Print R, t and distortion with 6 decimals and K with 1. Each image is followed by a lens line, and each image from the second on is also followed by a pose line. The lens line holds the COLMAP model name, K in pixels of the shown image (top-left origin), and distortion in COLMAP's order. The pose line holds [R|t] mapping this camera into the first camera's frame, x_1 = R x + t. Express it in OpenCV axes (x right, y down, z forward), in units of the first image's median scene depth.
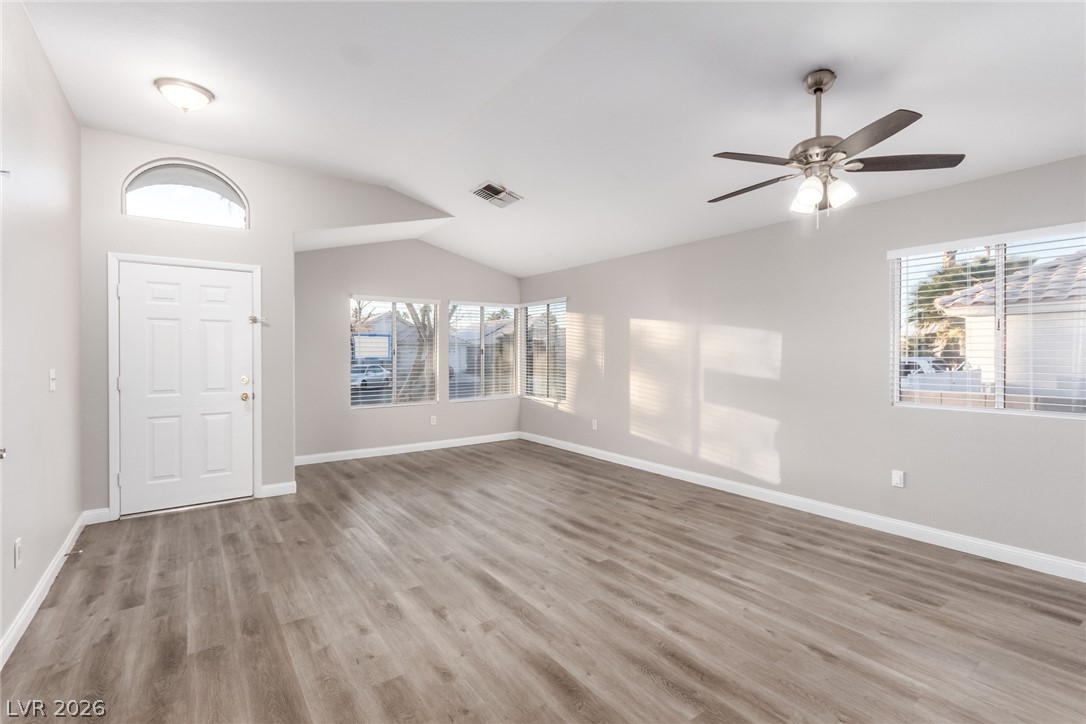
lens RADIAL K [[504.4, 0, 554.3], [0, 504.4, 357.6], [0, 0, 1]] dist [0.005105, -0.000180]
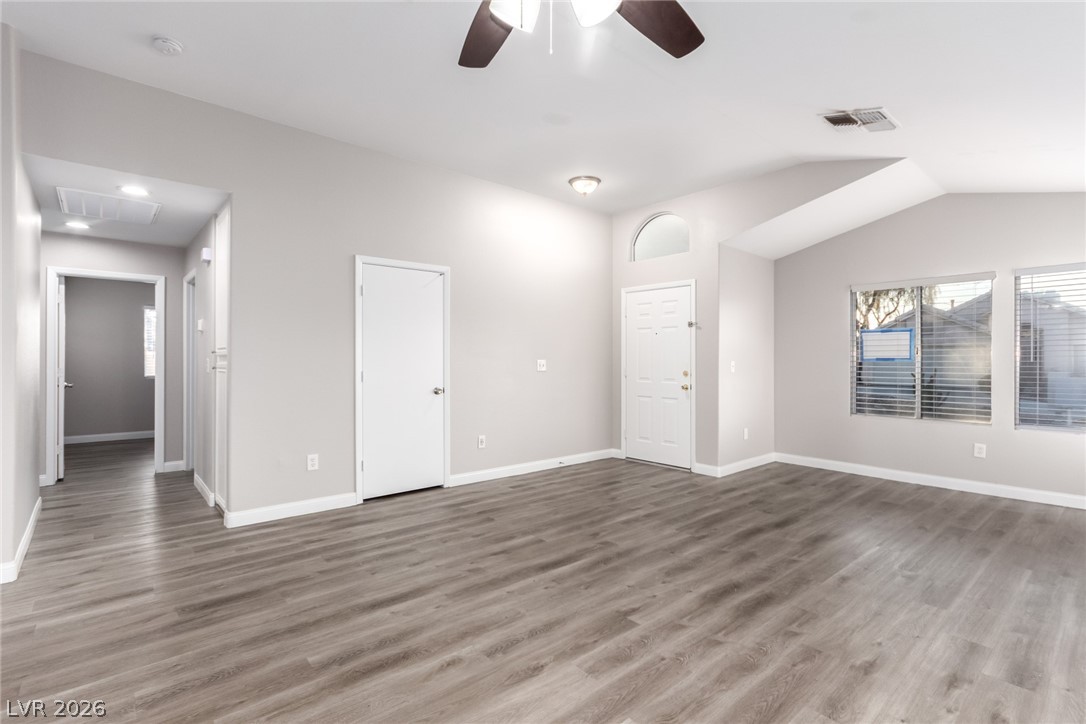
lens RADIAL K [[504.4, 0, 554.3], [0, 504.4, 357.6], [0, 0, 1]] dist [0.005105, -0.000180]
pose [[0.092635, -0.003202, -0.995695, 0.807355], [-0.012605, 0.999911, -0.004389, 0.022981], [0.995620, 0.012957, 0.092586, 0.799625]]
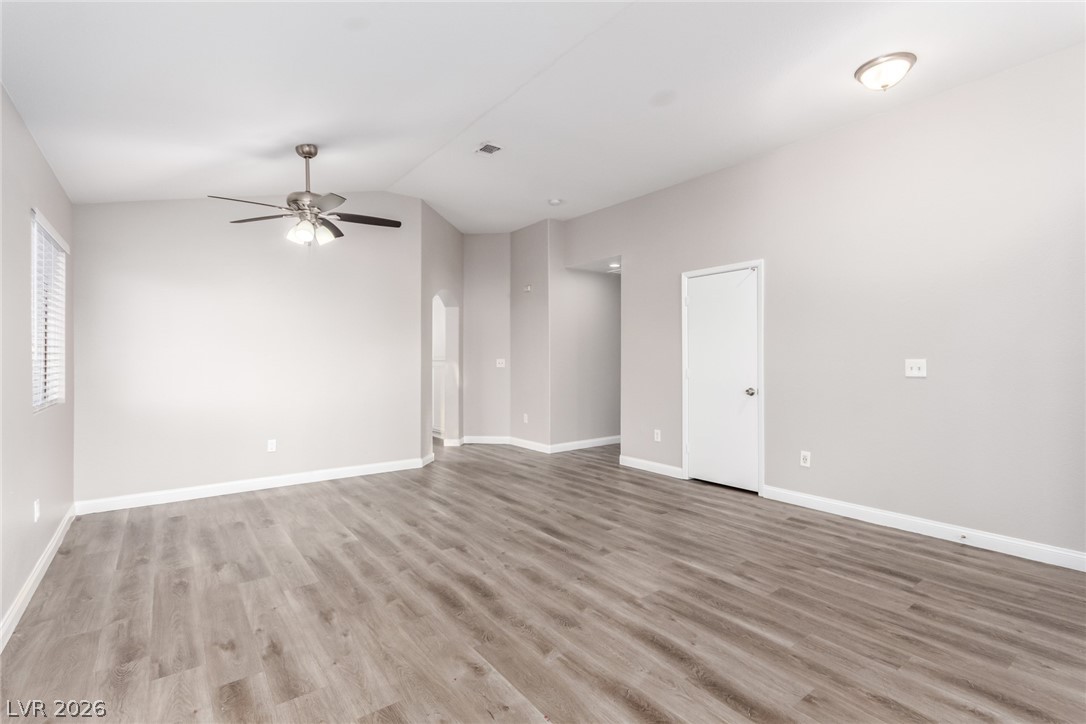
lens RADIAL K [[504.4, 0, 554.3], [0, 504.4, 357.6], [0, 0, 1]] dist [0.005105, -0.000180]
pose [[-0.999497, 0.004189, -0.031431, -0.085605], [0.003962, 0.999965, 0.007312, 0.007991], [0.031461, 0.007183, -0.999479, 1.992590]]
